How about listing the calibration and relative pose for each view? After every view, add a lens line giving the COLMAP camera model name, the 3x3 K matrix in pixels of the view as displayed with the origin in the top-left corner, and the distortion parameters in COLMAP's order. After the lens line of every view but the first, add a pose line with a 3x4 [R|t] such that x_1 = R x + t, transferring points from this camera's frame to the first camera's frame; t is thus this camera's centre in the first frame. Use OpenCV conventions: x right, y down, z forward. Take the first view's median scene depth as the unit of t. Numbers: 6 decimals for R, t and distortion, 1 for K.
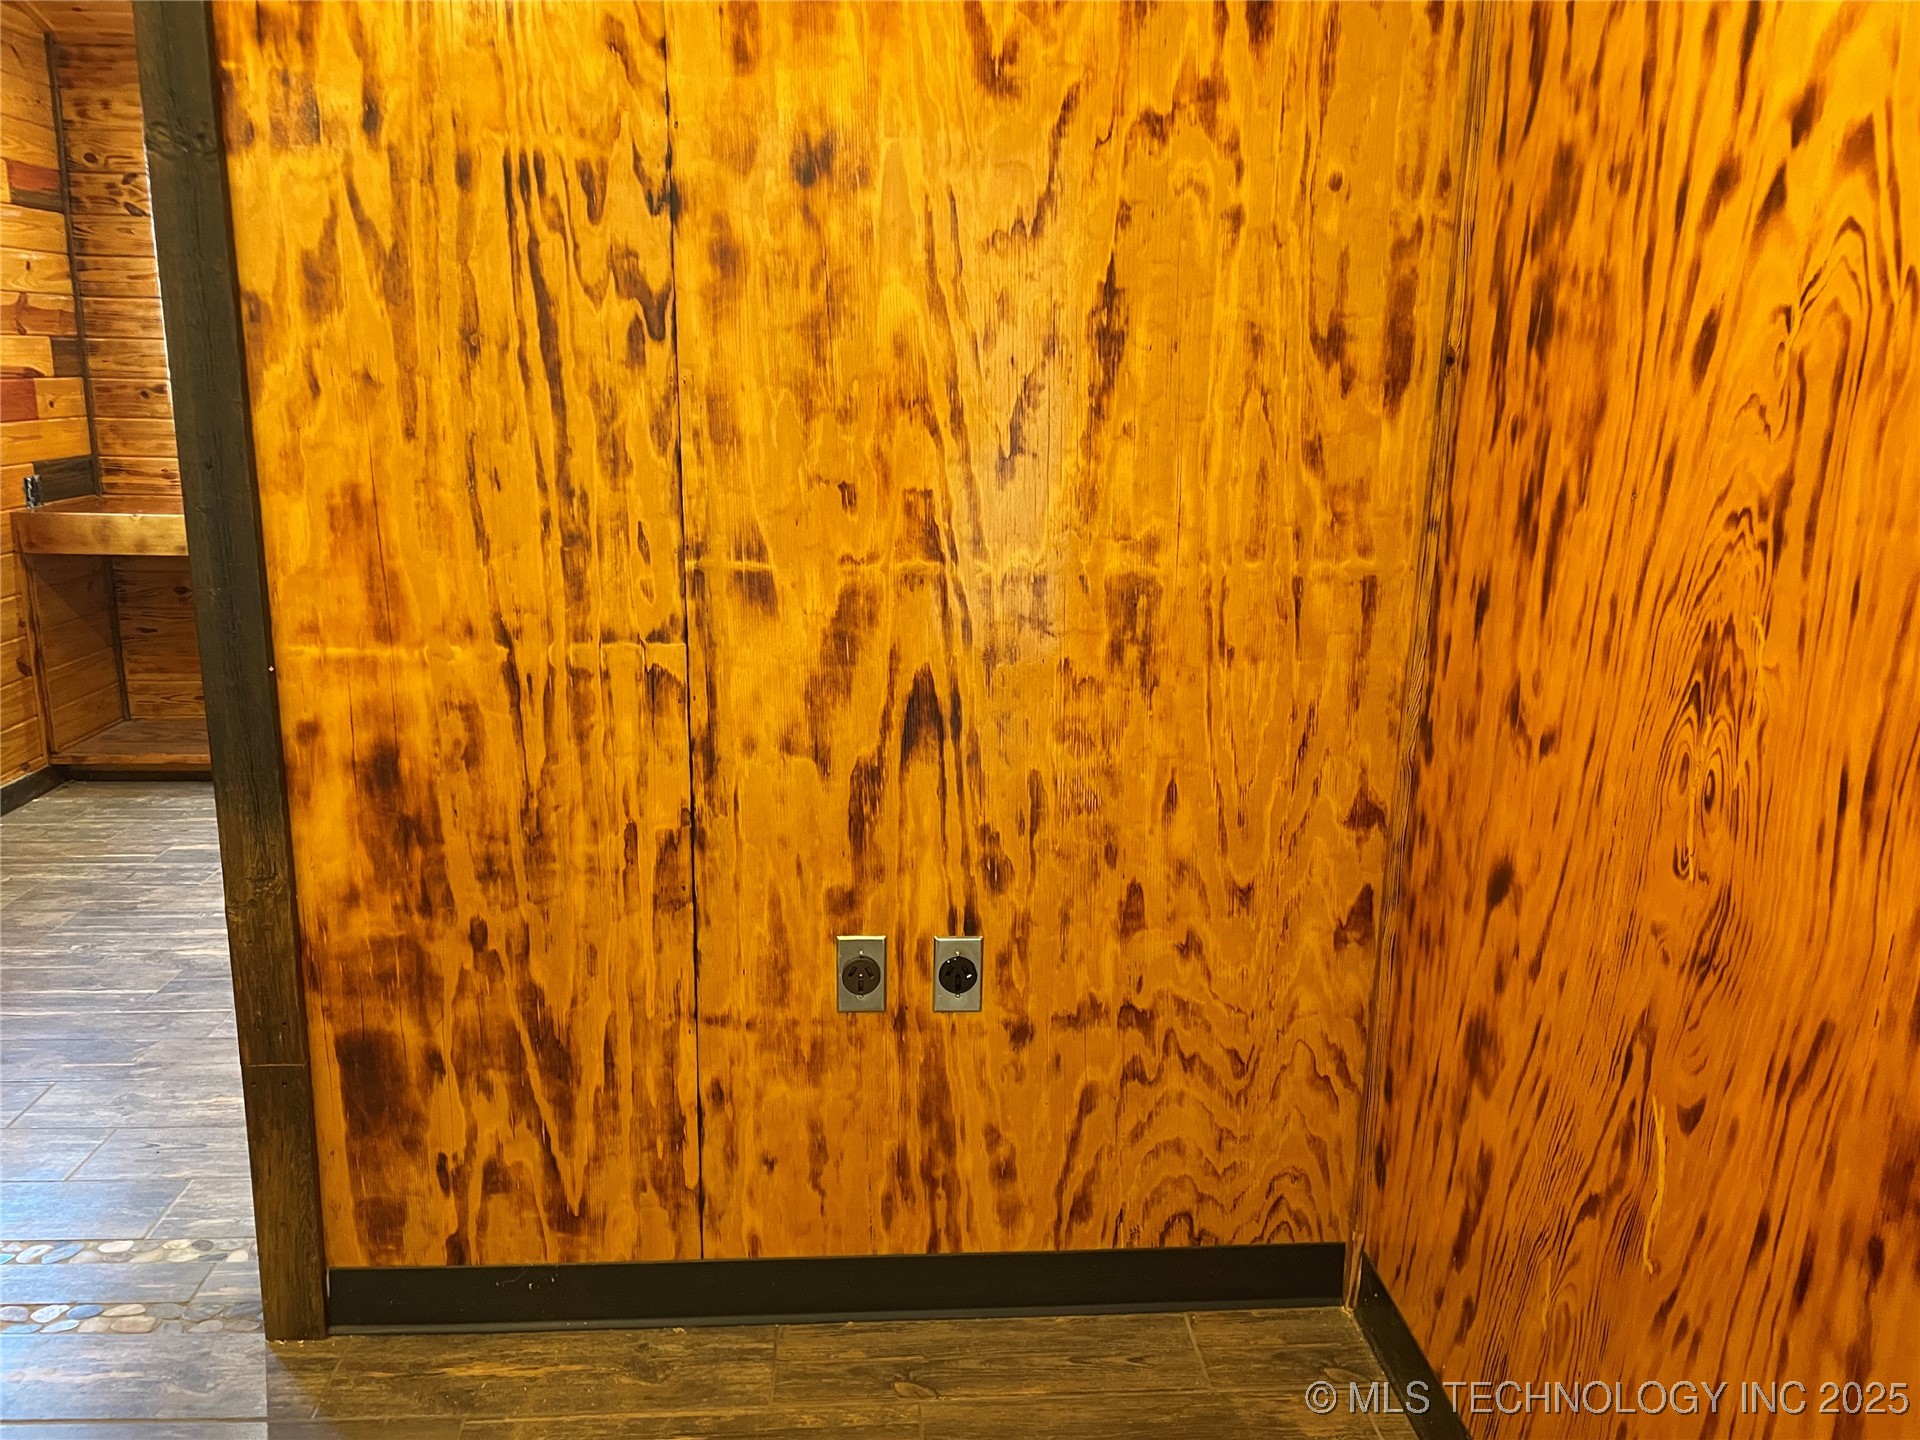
lens RADIAL K [[1446.7, 0, 963.3], [0, 1446.7, 722.7], [0, 0, 1]] dist [0.089845, -0.112201]
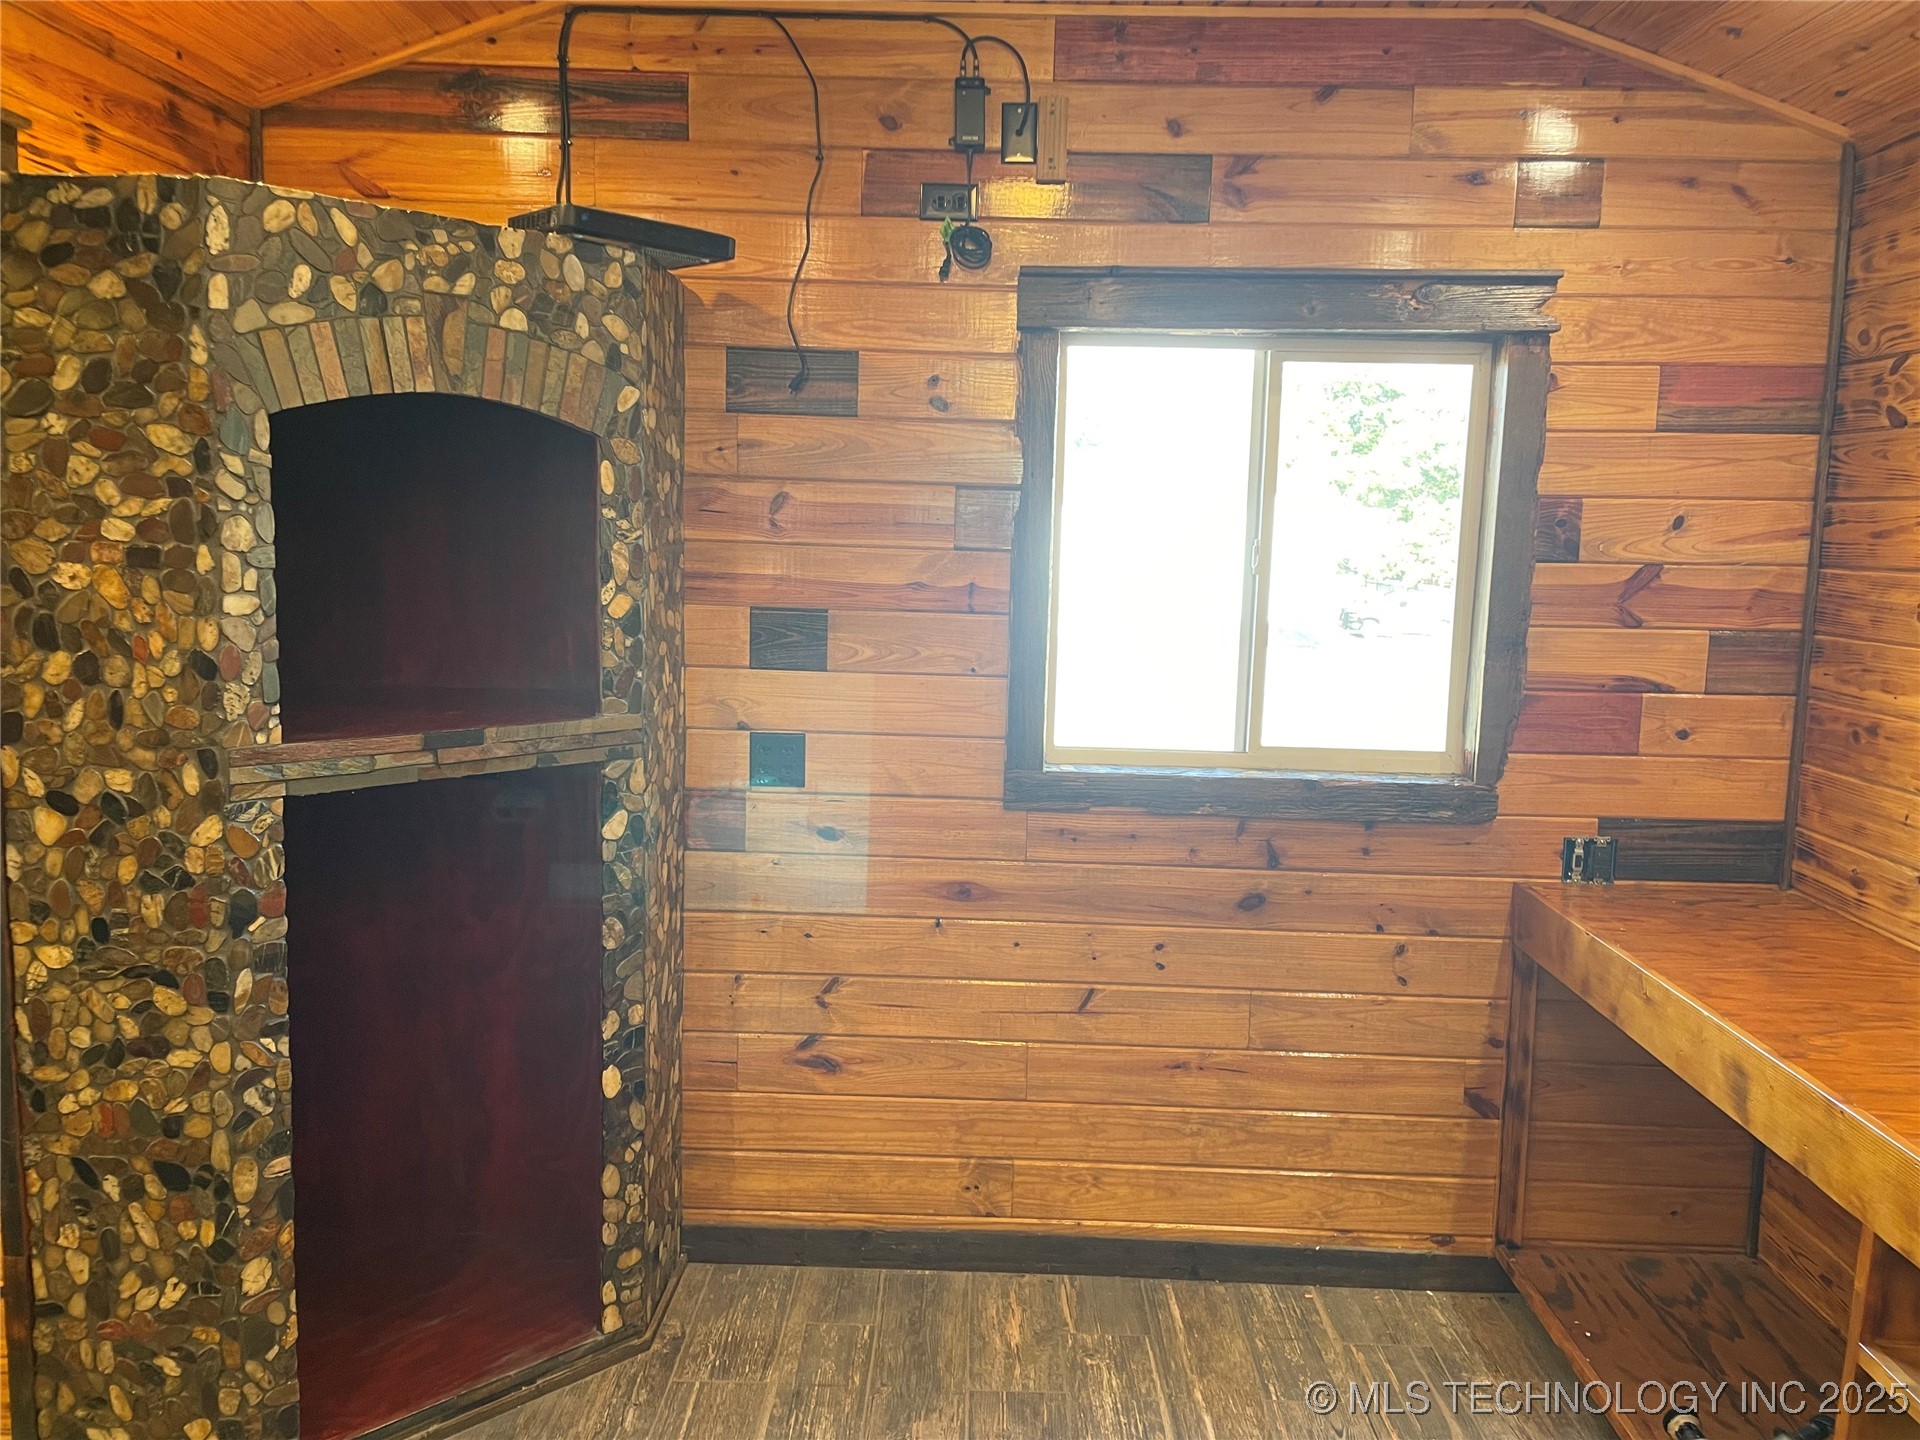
lens RADIAL K [[1446.7, 0, 947.7], [0, 1446.7, 712.1], [0, 0, 1]] dist [0.089845, -0.112201]
pose [[-0.080996, 0.099389, -0.991747, 0.028277], [-0.263457, 0.957492, 0.117472, -0.211991], [0.961265, 0.270798, -0.051368, 0.712194]]
